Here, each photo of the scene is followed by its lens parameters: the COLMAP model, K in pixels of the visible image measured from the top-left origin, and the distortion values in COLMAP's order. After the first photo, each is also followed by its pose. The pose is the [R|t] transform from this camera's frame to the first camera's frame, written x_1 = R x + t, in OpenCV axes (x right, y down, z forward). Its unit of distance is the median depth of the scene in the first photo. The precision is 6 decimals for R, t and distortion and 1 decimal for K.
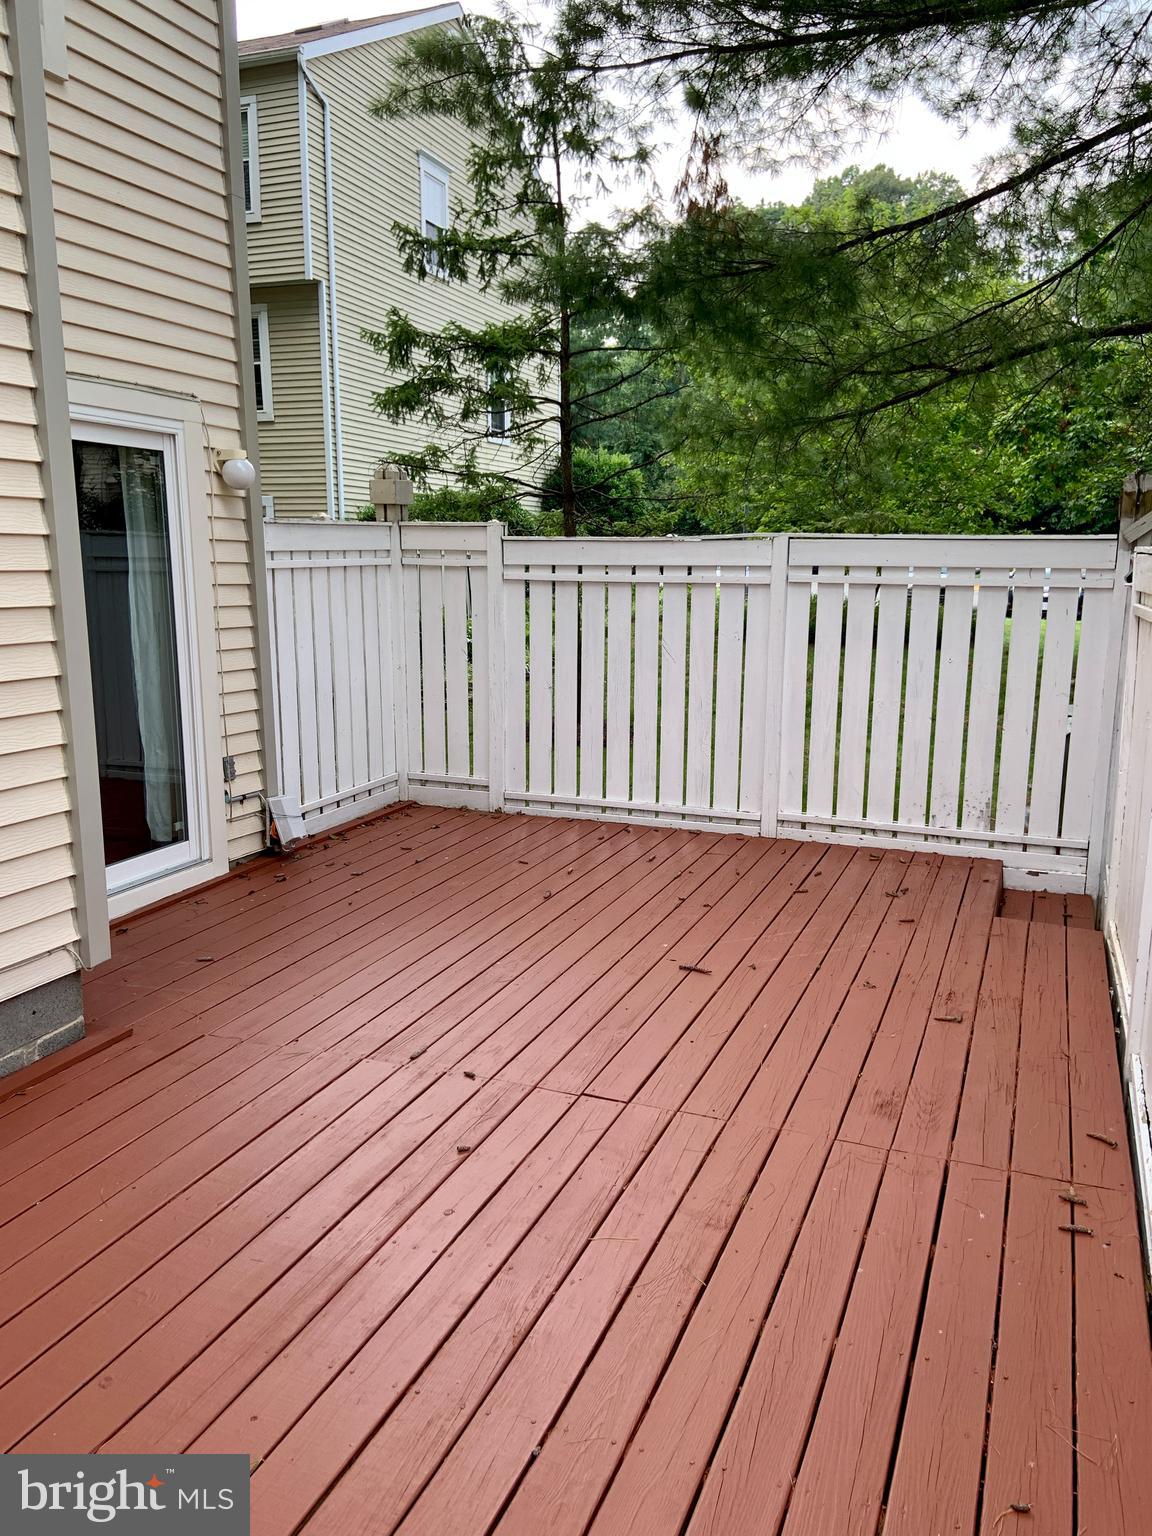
lens RADIAL K [[1147.8, 0, 590.3], [0, 1147.8, 763.4], [0, 0, 1]] dist [0.131971, -0.171115]
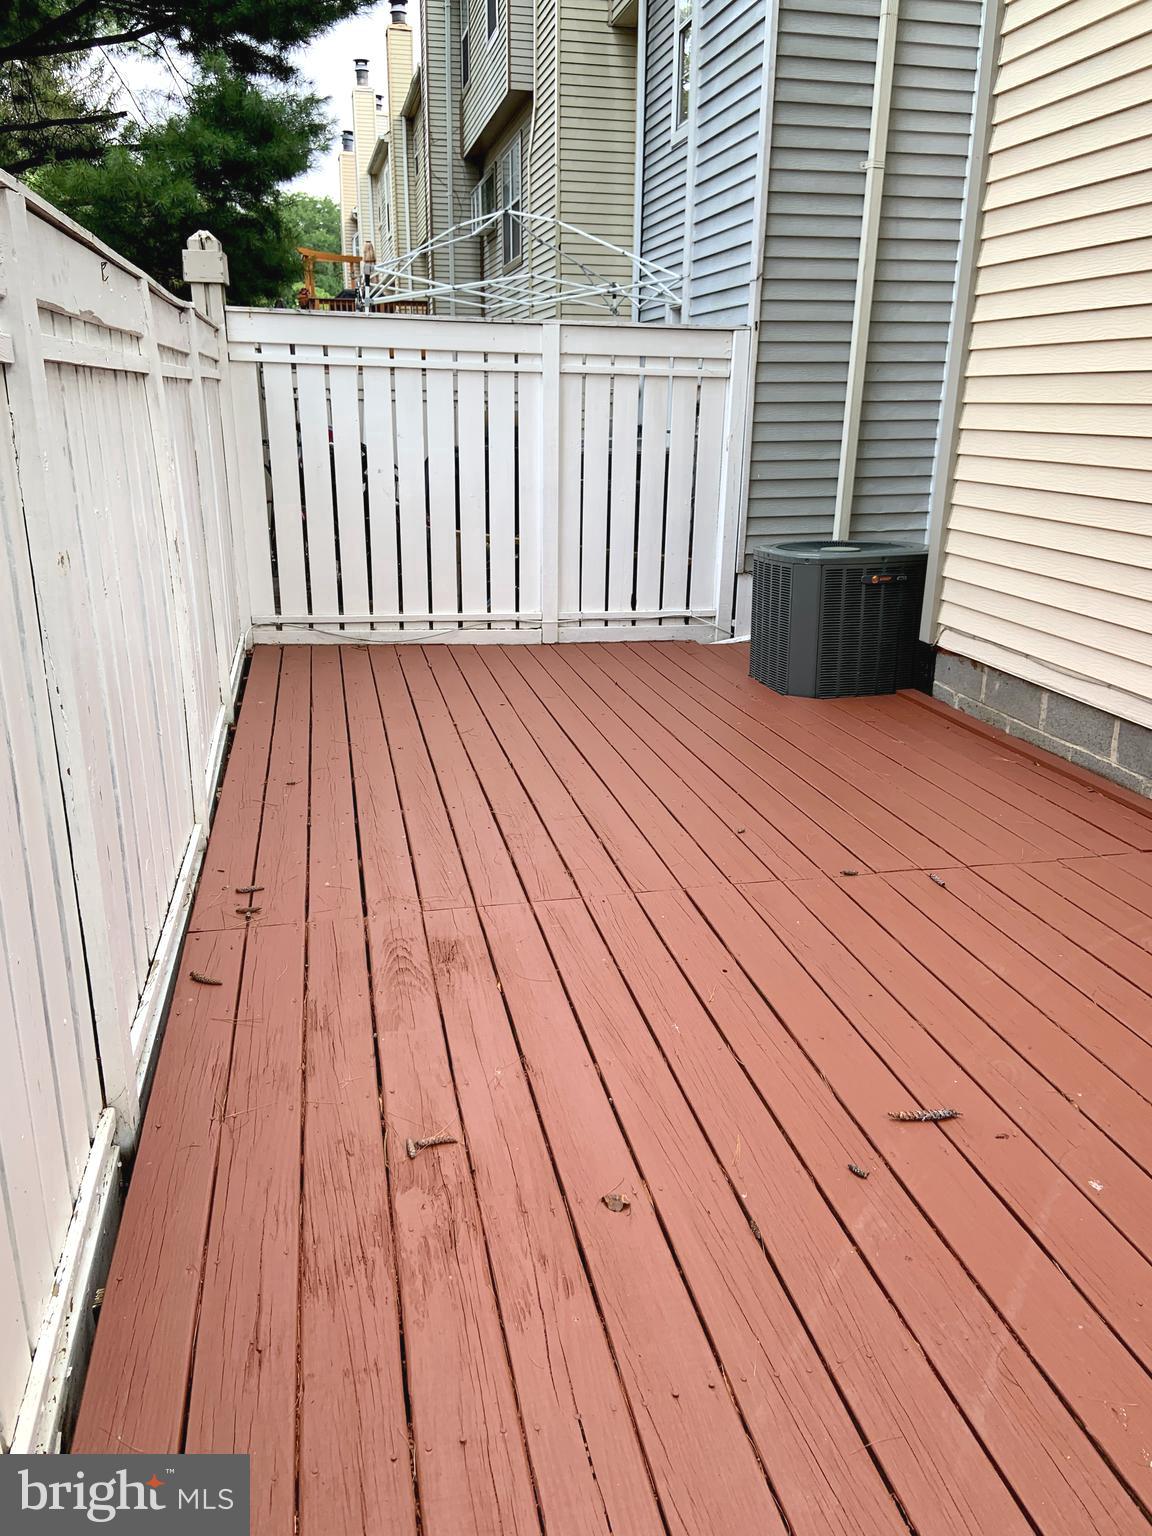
lens RADIAL K [[1147.8, 0, 590.3], [0, 1147.8, 763.4], [0, 0, 1]] dist [0.131971, -0.171115]
pose [[-0.824417, 0.155681, -0.544151, 0.454782], [-0.112575, 0.897113, 0.427219, -0.154540], [0.554675, 0.413464, -0.722069, 1.207196]]
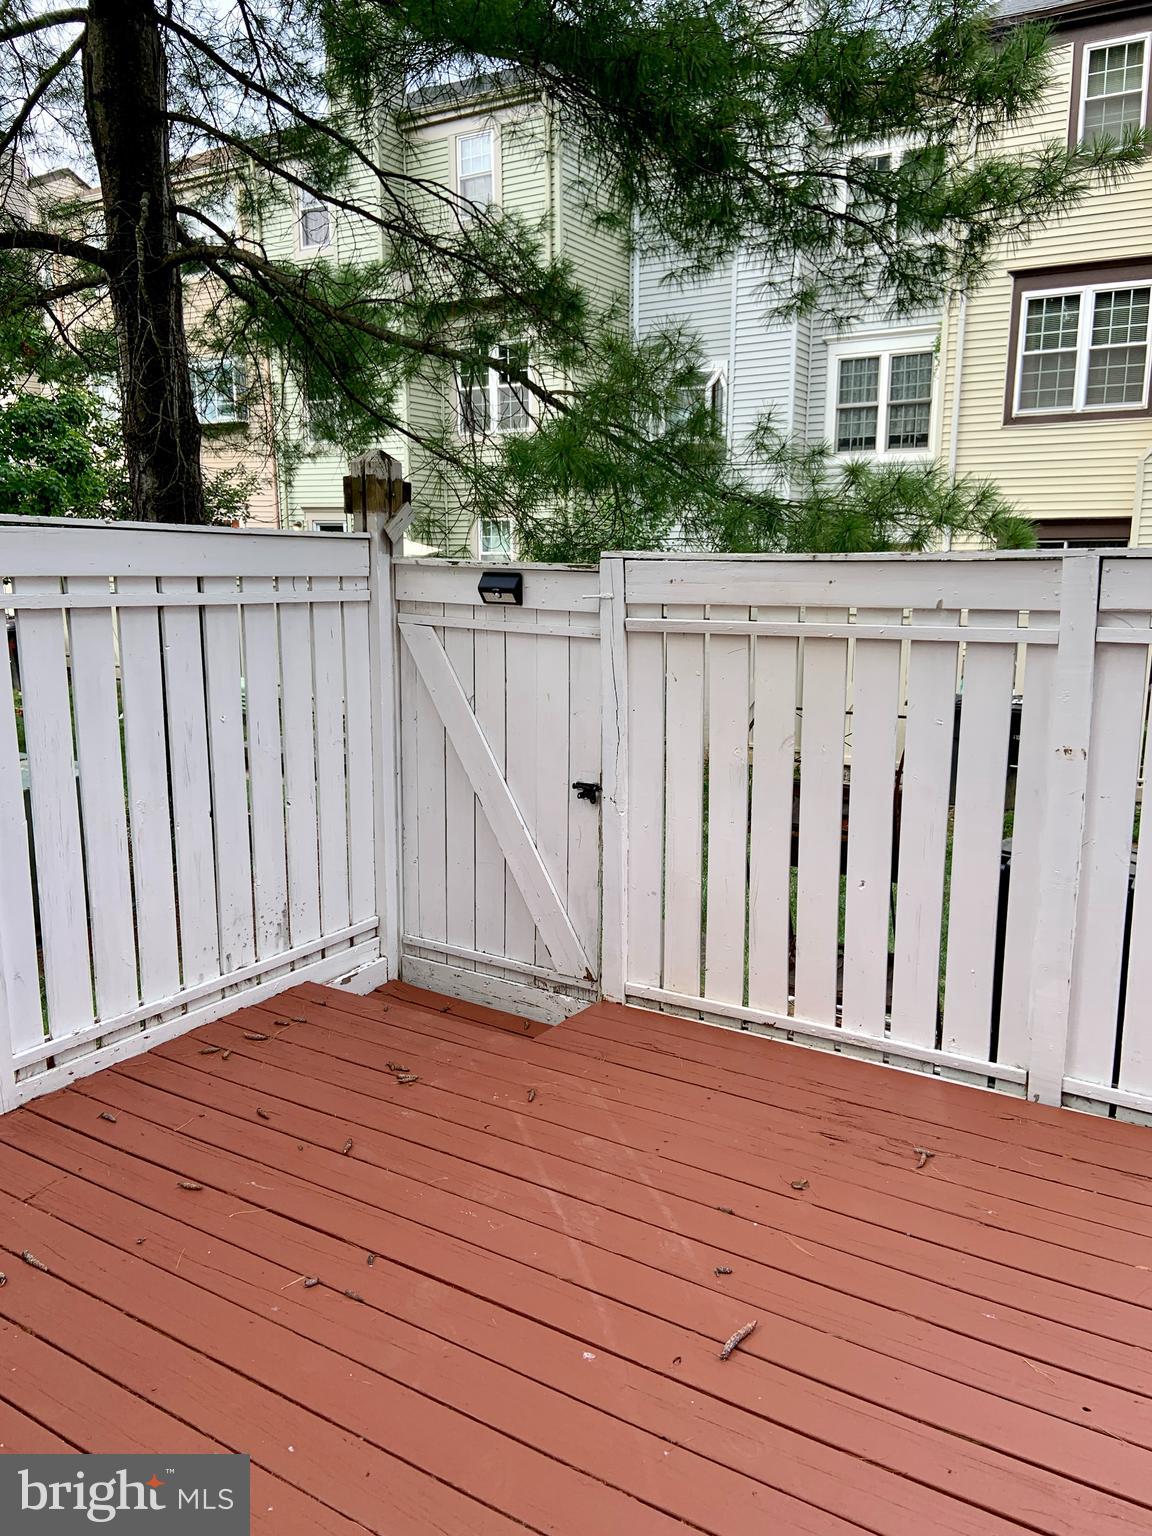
lens RADIAL K [[1147.8, 0, 590.3], [0, 1147.8, 763.4], [0, 0, 1]] dist [0.131971, -0.171115]
pose [[0.164271, -0.181682, 0.969539, -0.405884], [0.158954, 0.974922, 0.155759, -0.184050], [-0.973524, 0.128525, 0.189030, 0.920623]]
